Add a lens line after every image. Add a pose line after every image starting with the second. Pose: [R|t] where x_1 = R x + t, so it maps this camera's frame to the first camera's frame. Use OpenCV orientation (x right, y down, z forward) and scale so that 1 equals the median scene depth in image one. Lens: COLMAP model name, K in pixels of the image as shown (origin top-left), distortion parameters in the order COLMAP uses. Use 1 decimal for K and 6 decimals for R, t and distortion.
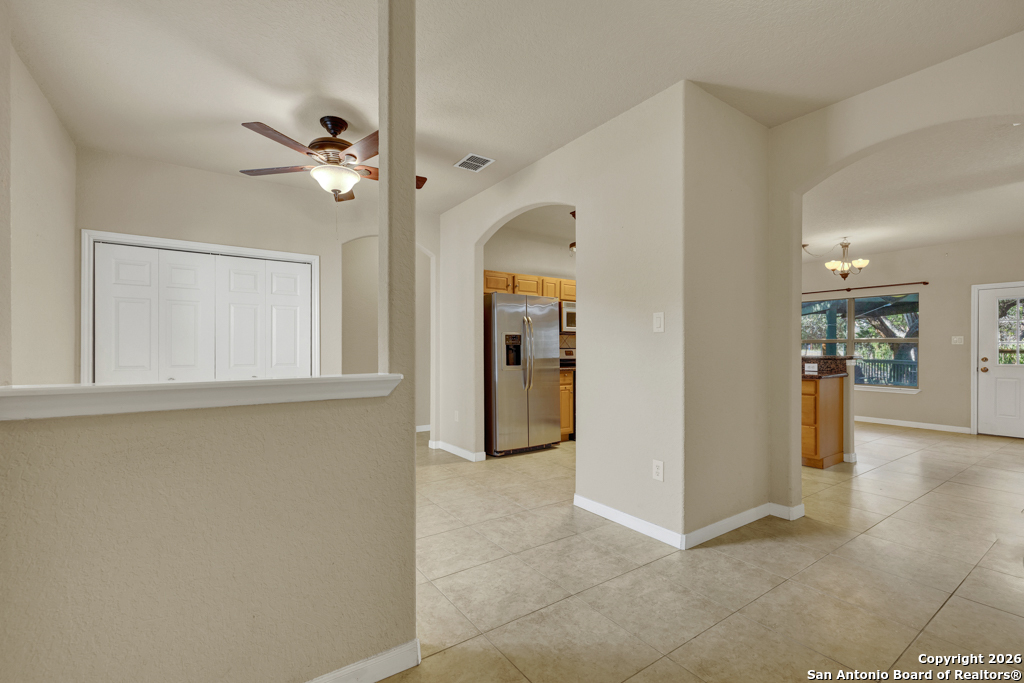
lens RADIAL K [[445.6, 0, 511.6], [0, 445.6, 344.8], [0, 0, 1]] dist [0.003586, 0.000204]
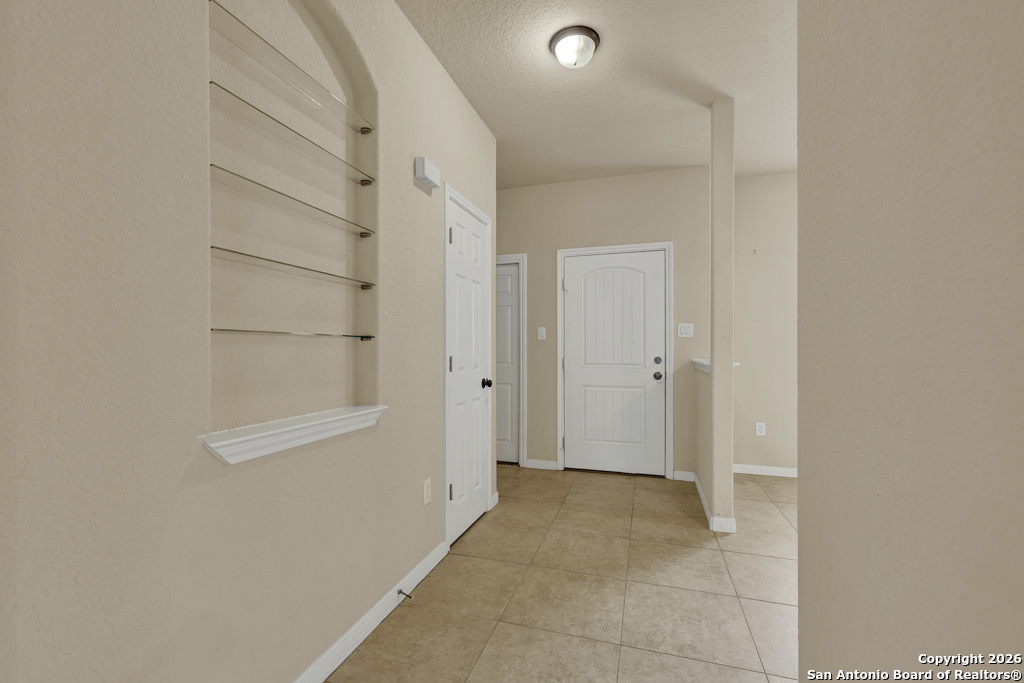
lens RADIAL K [[445.6, 0, 511.6], [0, 445.6, 345.5], [0, 0, 1]] dist [0.003586, 0.000204]
pose [[-0.788016, -0.004841, -0.615636, 1.369871], [0.000438, 0.999964, -0.008424, 0.010323], [0.615655, -0.006908, -0.787986, 1.760406]]
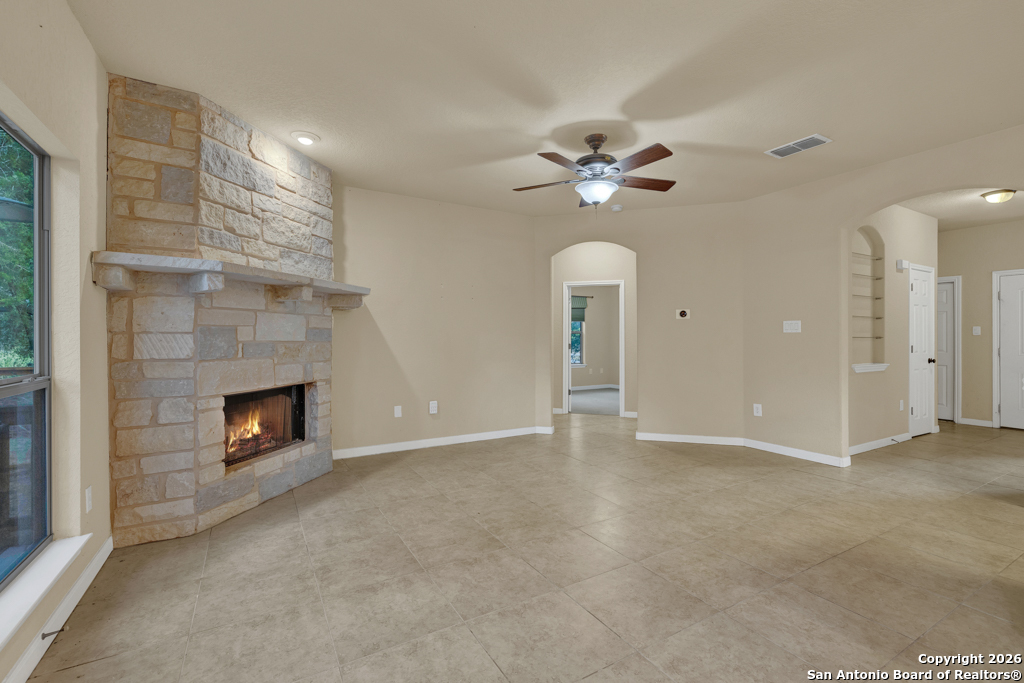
lens RADIAL K [[445.6, 0, 510.3], [0, 445.6, 341.3], [0, 0, 1]] dist [0.003586, 0.000204]
pose [[-0.996775, 0.001229, 0.080244, 3.145500], [0.001069, 0.999997, -0.002032, 0.008374], [-0.080246, -0.001939, -0.996773, 3.779878]]
